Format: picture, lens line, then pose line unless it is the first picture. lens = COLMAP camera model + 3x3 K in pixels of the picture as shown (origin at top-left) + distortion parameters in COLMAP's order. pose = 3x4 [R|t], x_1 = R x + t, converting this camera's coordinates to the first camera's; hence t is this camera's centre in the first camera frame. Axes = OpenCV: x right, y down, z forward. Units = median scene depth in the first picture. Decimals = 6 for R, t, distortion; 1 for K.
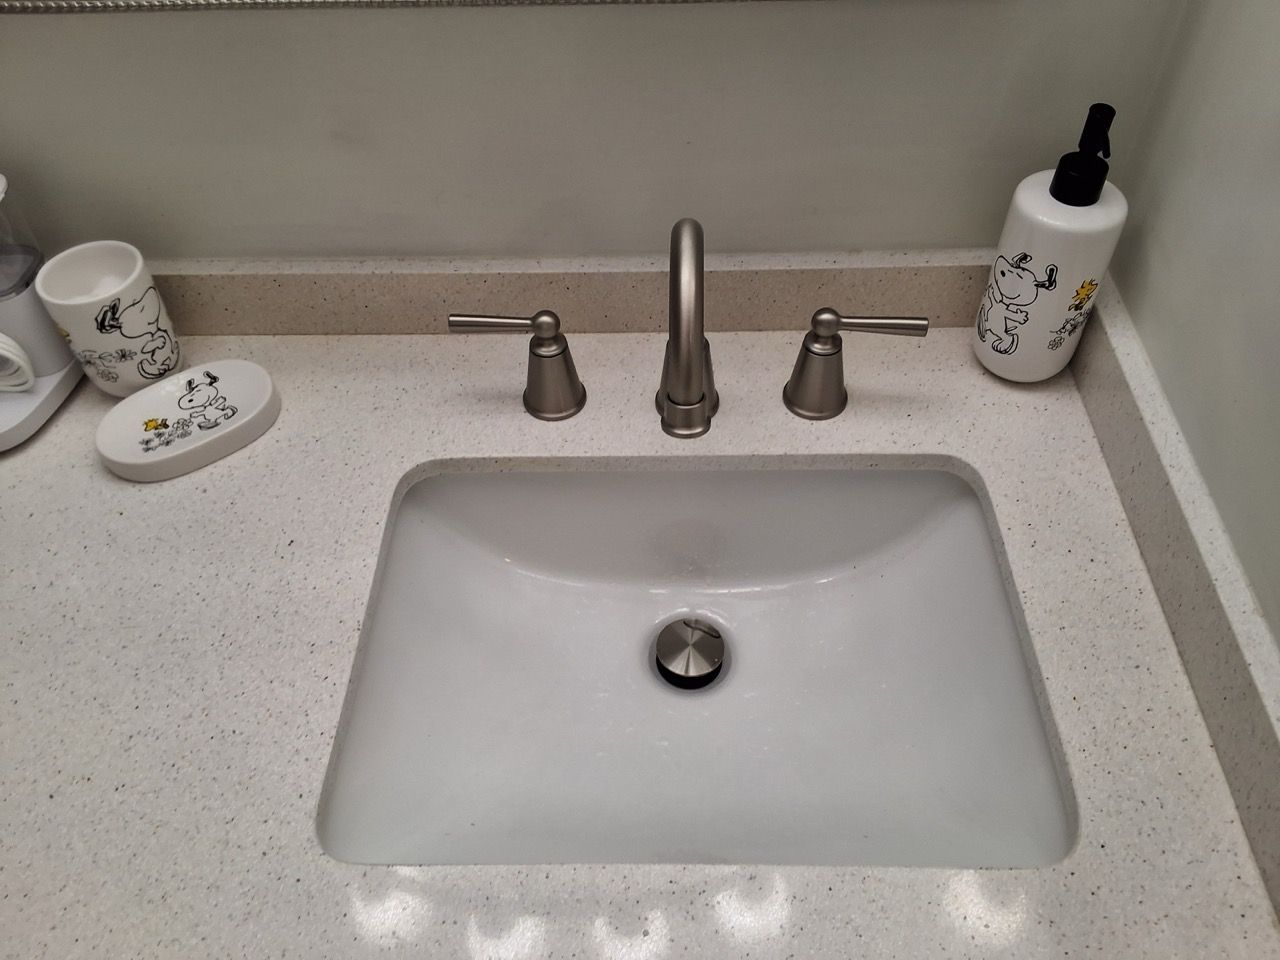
lens RADIAL K [[1014.4, 0, 651.5], [0, 1014.4, 469.1], [0, 0, 1]] dist [0.100063, -0.135464]
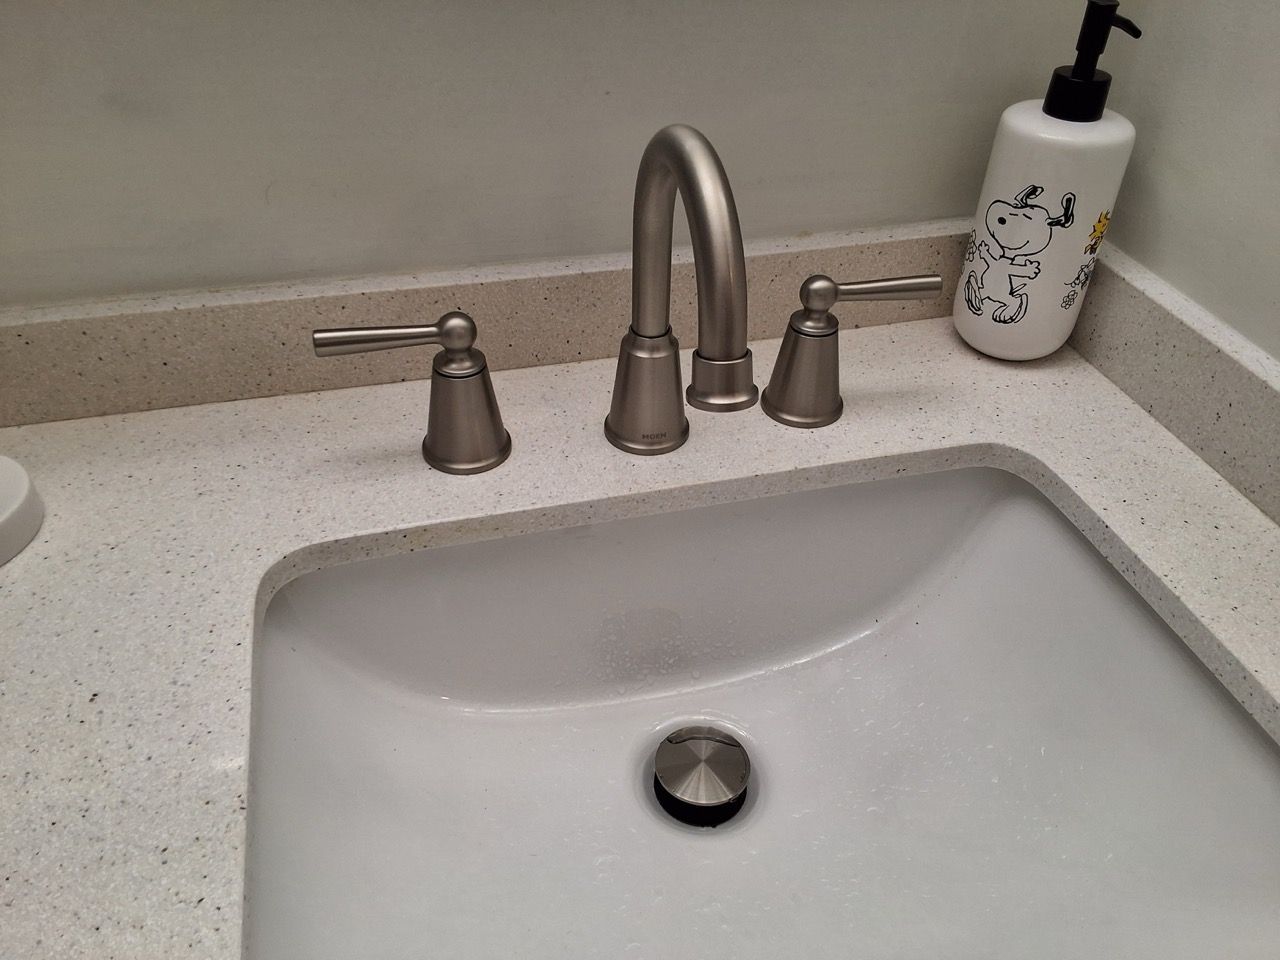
lens RADIAL K [[1014.4, 0, 642.5], [0, 1014.4, 473.8], [0, 0, 1]] dist [0.100063, -0.135464]
pose [[0.960395, -0.127801, 0.247604, -0.164815], [0.173012, 0.970073, -0.170369, 0.097189], [-0.218421, 0.206460, 0.953764, 0.304583]]
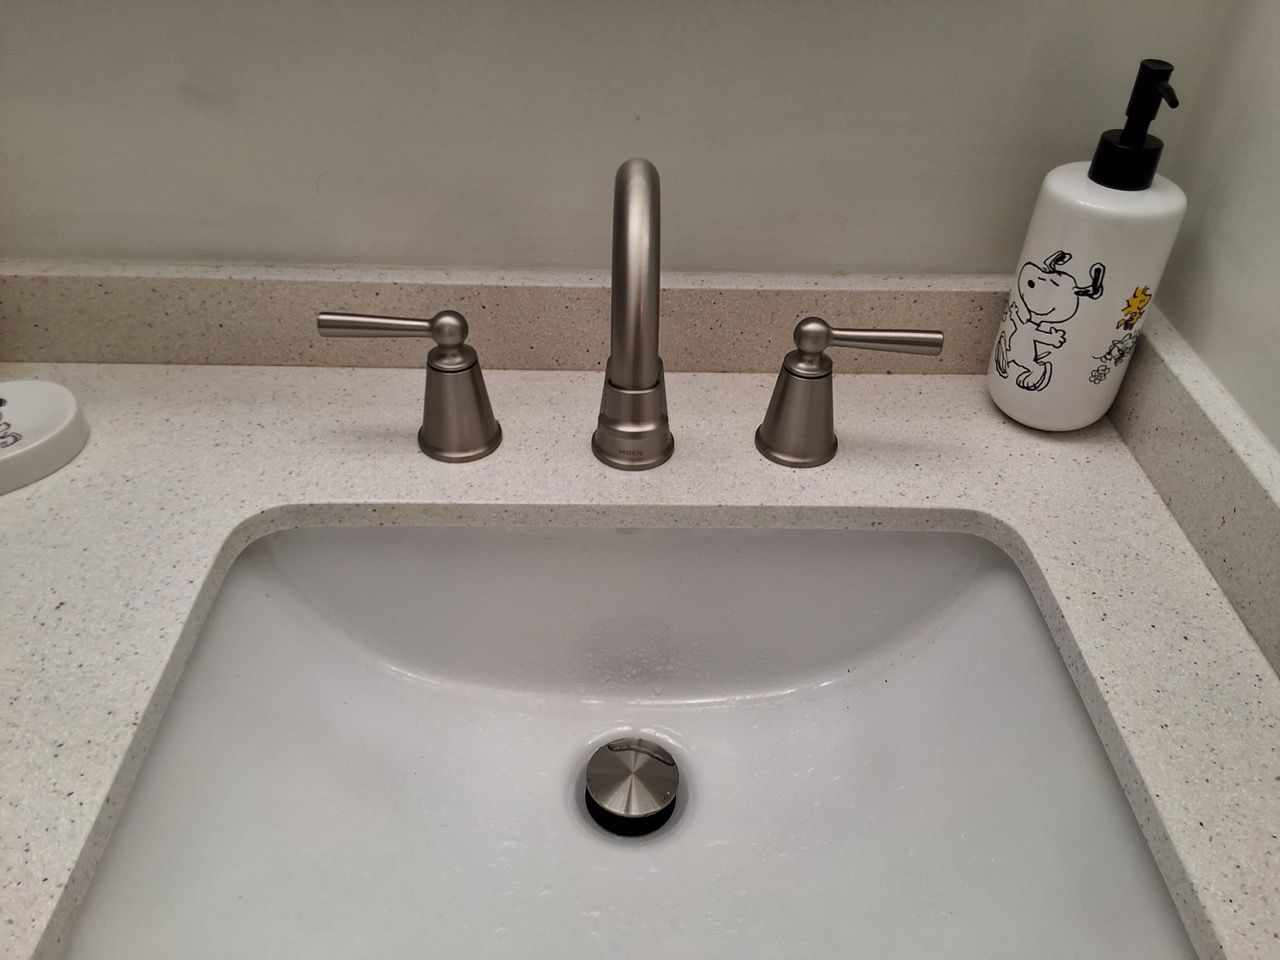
lens RADIAL K [[1014.4, 0, 648.5], [0, 1014.4, 474.1], [0, 0, 1]] dist [0.100063, -0.135464]
pose [[0.998137, 0.021483, 0.057107, 0.003620], [-0.010439, 0.982292, -0.187067, 0.104293], [-0.060115, 0.186123, 0.980686, 0.256840]]
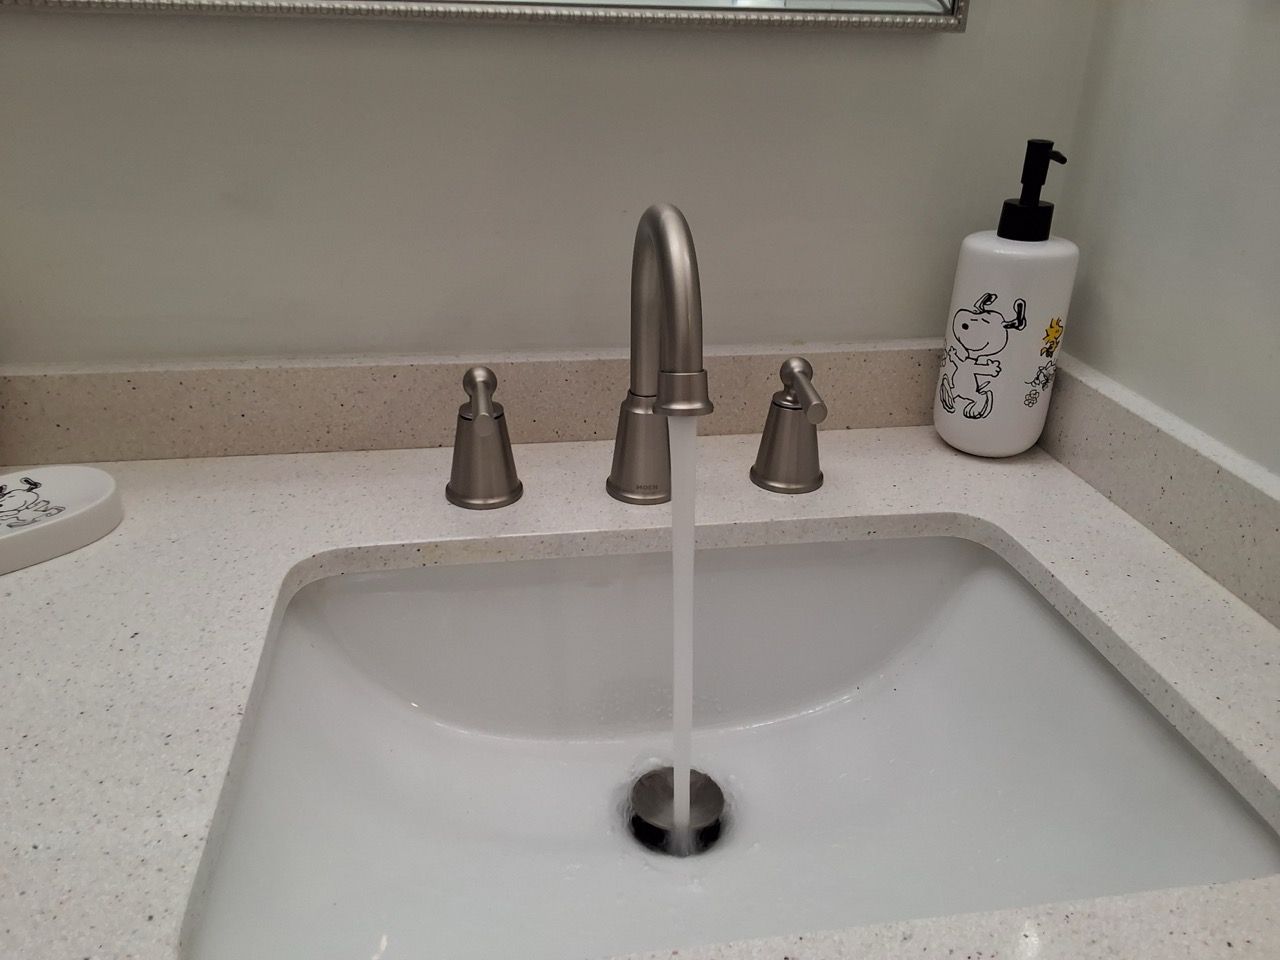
lens RADIAL K [[1014.4, 0, 645.1], [0, 1014.4, 475.3], [0, 0, 1]] dist [0.100063, -0.135464]
pose [[0.982245, -0.033662, 0.184561, -0.125069], [0.105678, 0.912120, -0.396066, 0.272368], [-0.155009, 0.408538, 0.899483, 0.243350]]
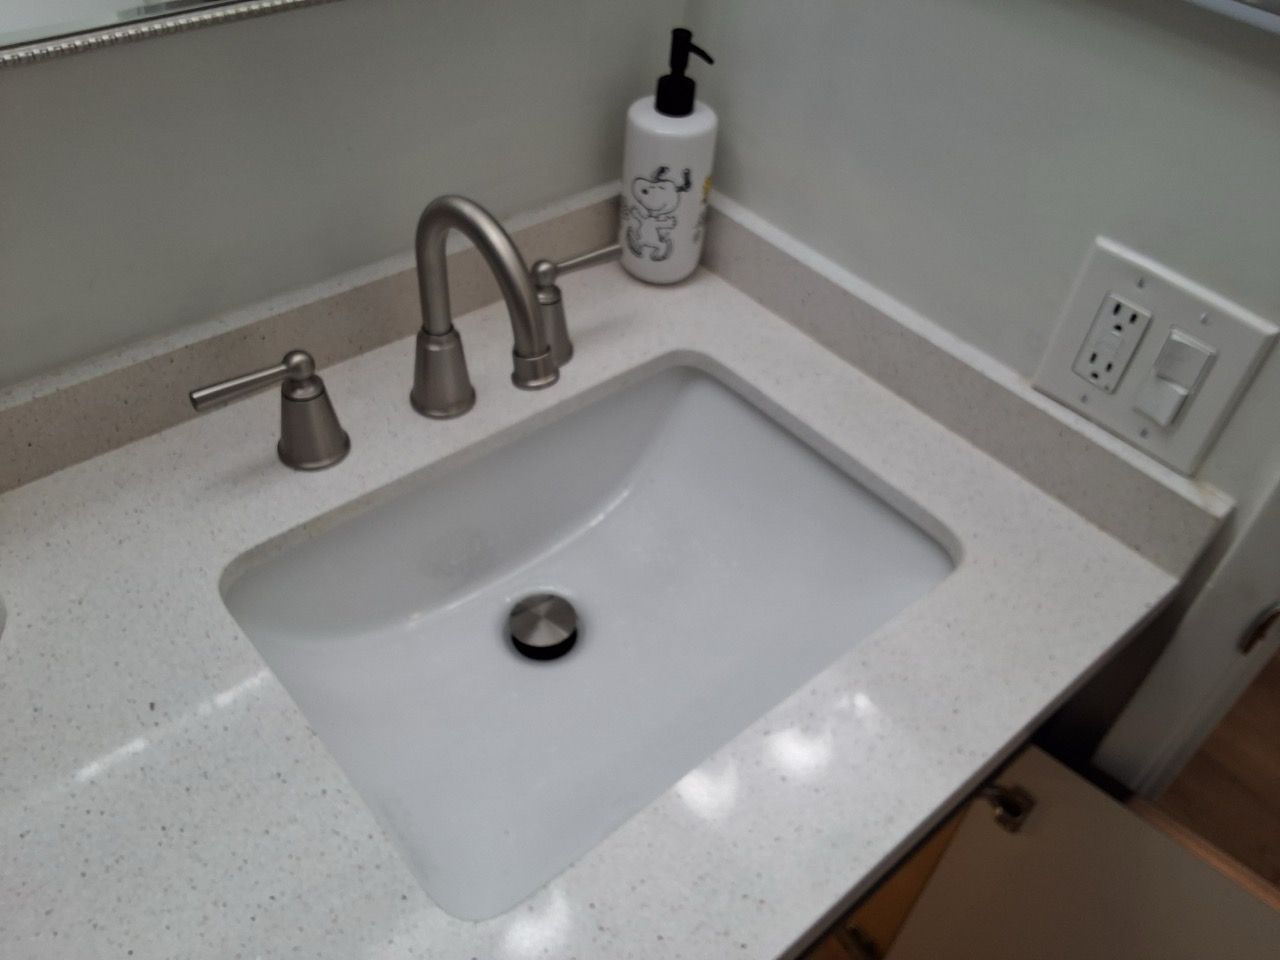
lens RADIAL K [[1014.4, 0, 642.1], [0, 1014.4, 472.8], [0, 0, 1]] dist [0.100063, -0.135464]
pose [[0.747325, -0.399130, 0.531226, -0.393928], [0.432744, 0.899046, 0.066706, 0.017855], [-0.504221, 0.180034, 0.844600, 0.077324]]
